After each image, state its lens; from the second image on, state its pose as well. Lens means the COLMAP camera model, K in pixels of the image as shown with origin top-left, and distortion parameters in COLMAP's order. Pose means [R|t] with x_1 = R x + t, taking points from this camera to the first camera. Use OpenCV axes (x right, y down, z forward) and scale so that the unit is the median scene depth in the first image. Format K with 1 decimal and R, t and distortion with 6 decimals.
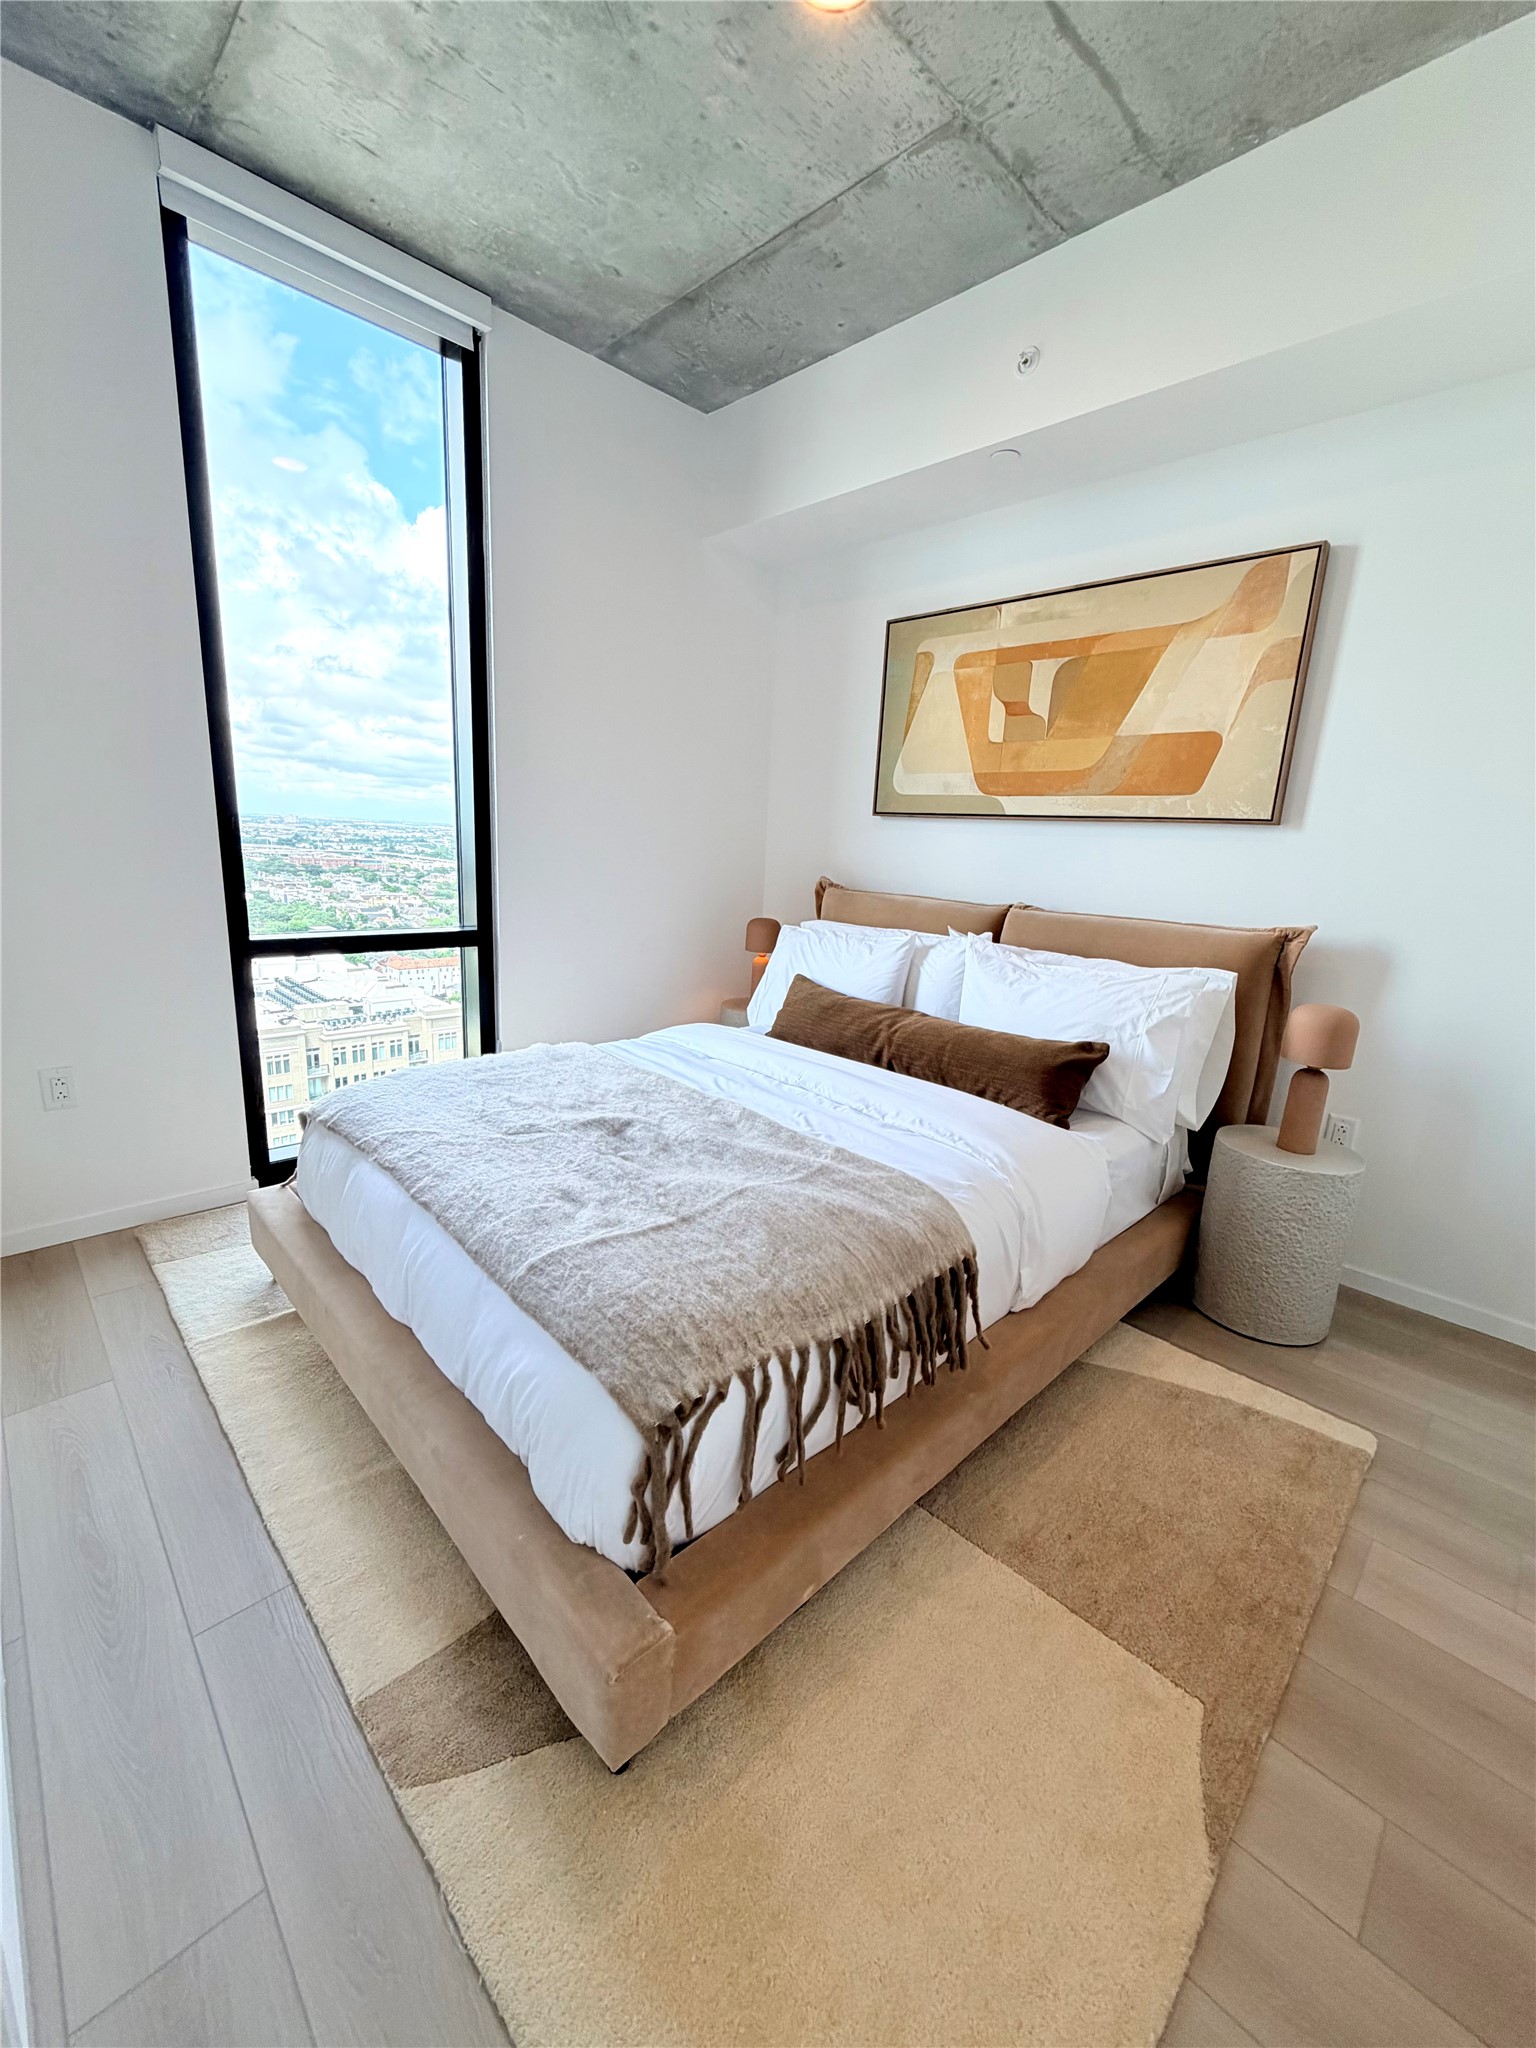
lens RADIAL K [[816.6, 0, 767.1], [0, 816.6, 1020.9], [0, 0, 1]] dist [0.000715, 0.000357]
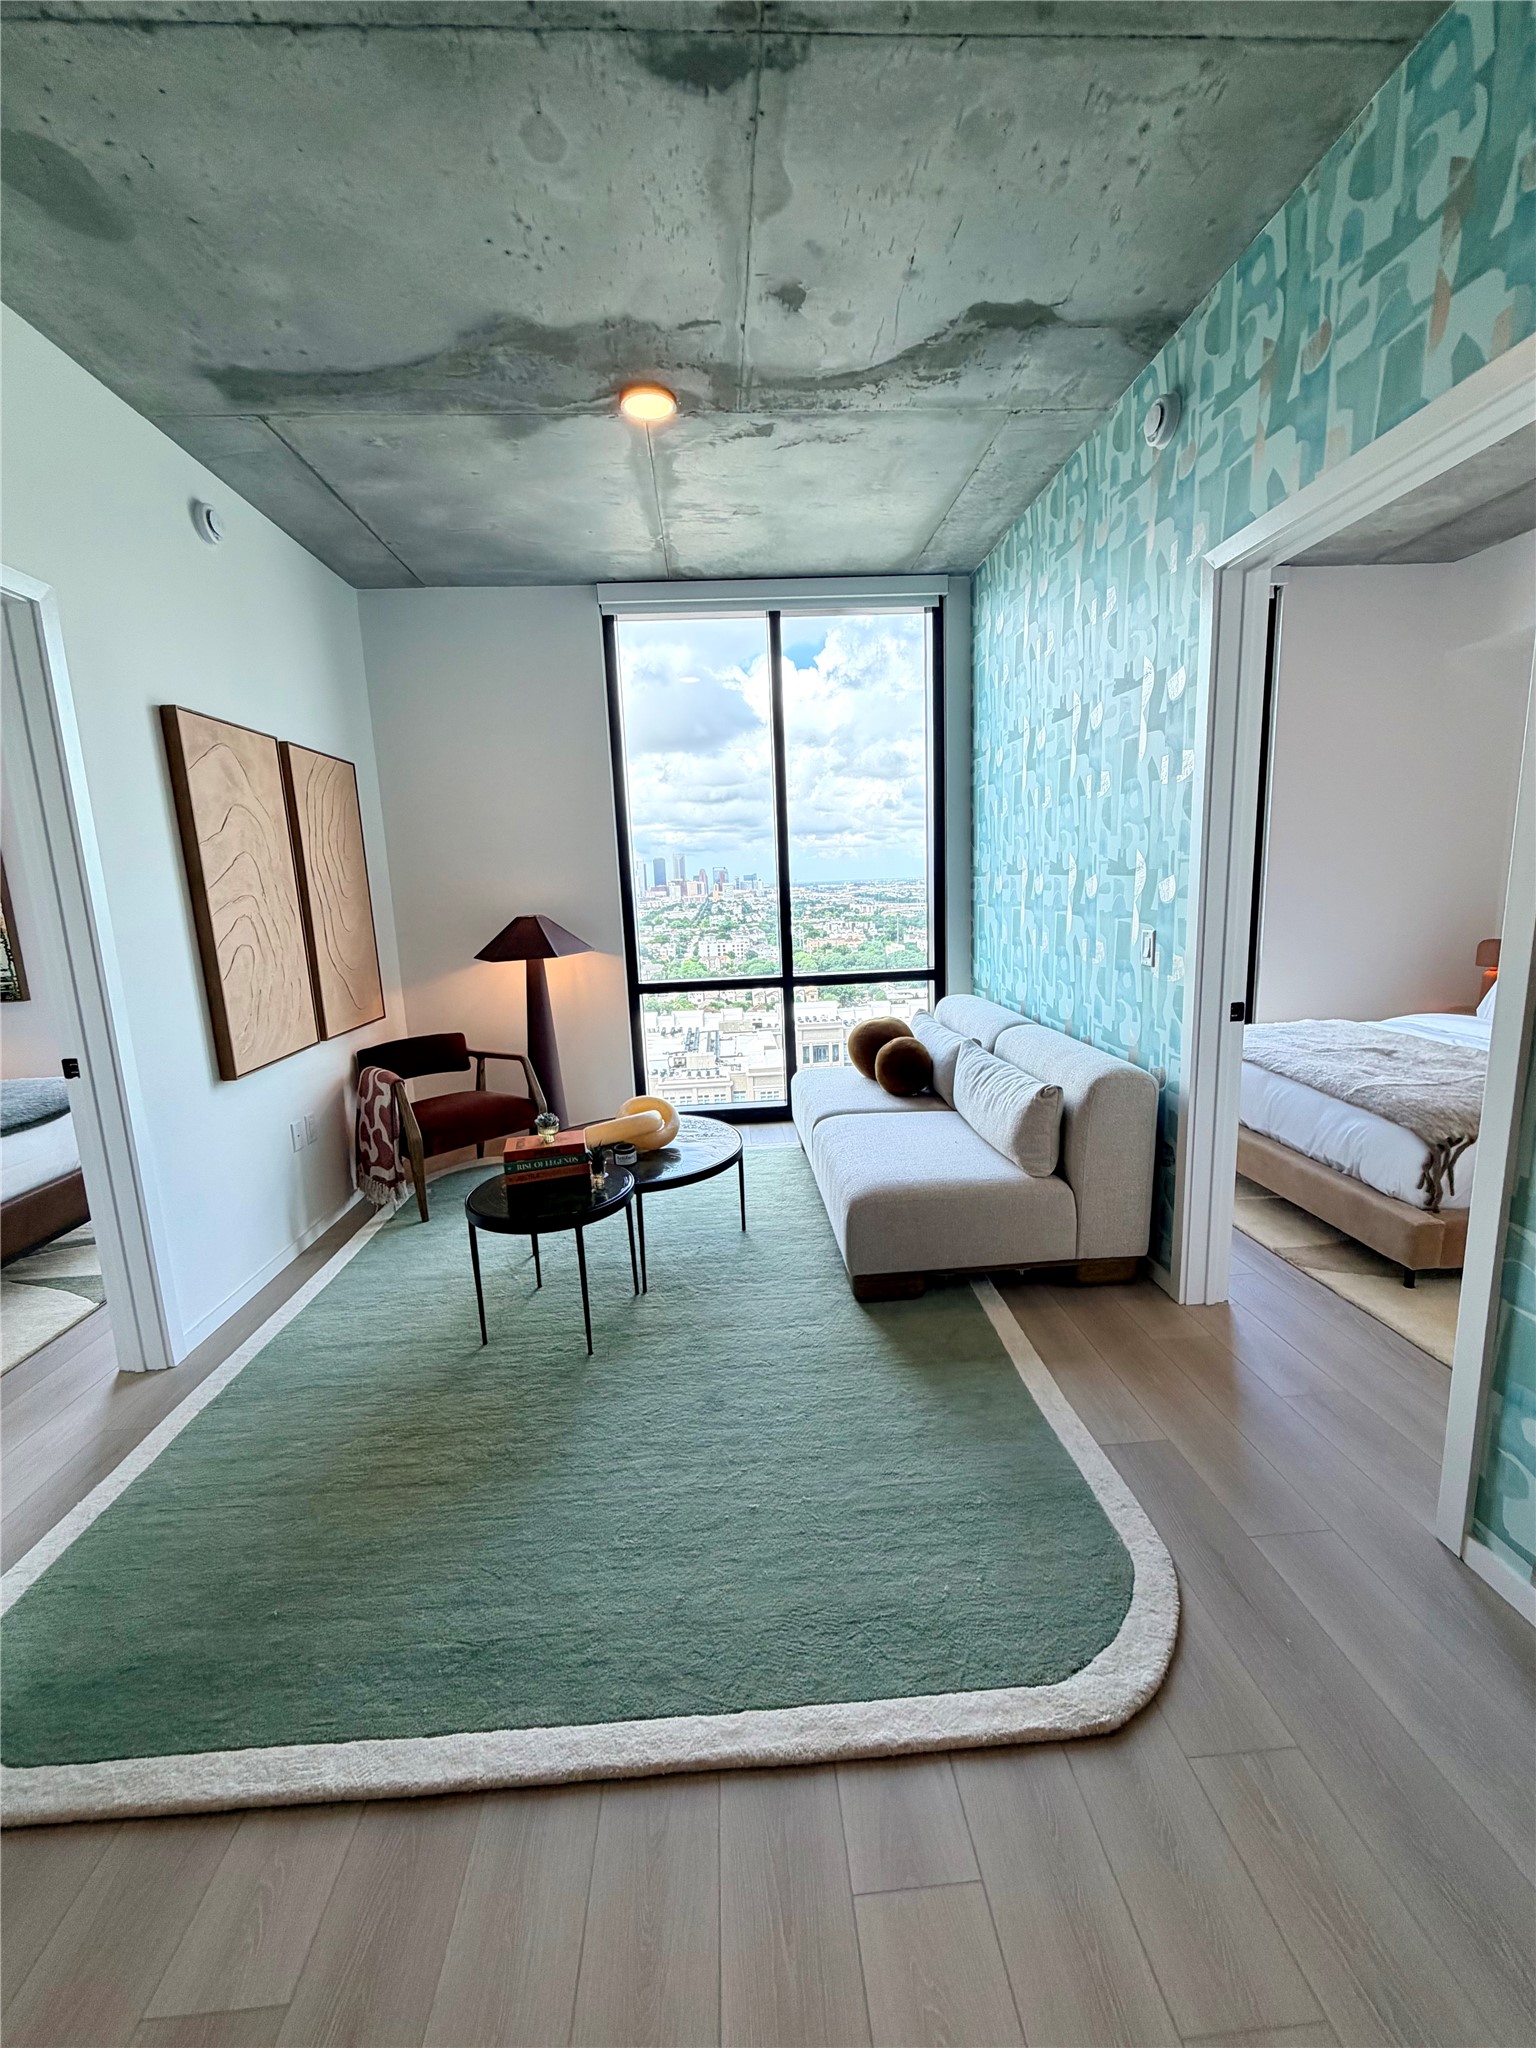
lens RADIAL K [[816.6, 0, 768.1], [0, 816.6, 1019.2], [0, 0, 1]] dist [0.000715, 0.000357]
pose [[0.752498, 0.032477, -0.657793, -0.045800], [-0.070126, 0.997056, -0.030995, 0.333700], [0.654850, 0.069452, 0.752561, -1.978034]]
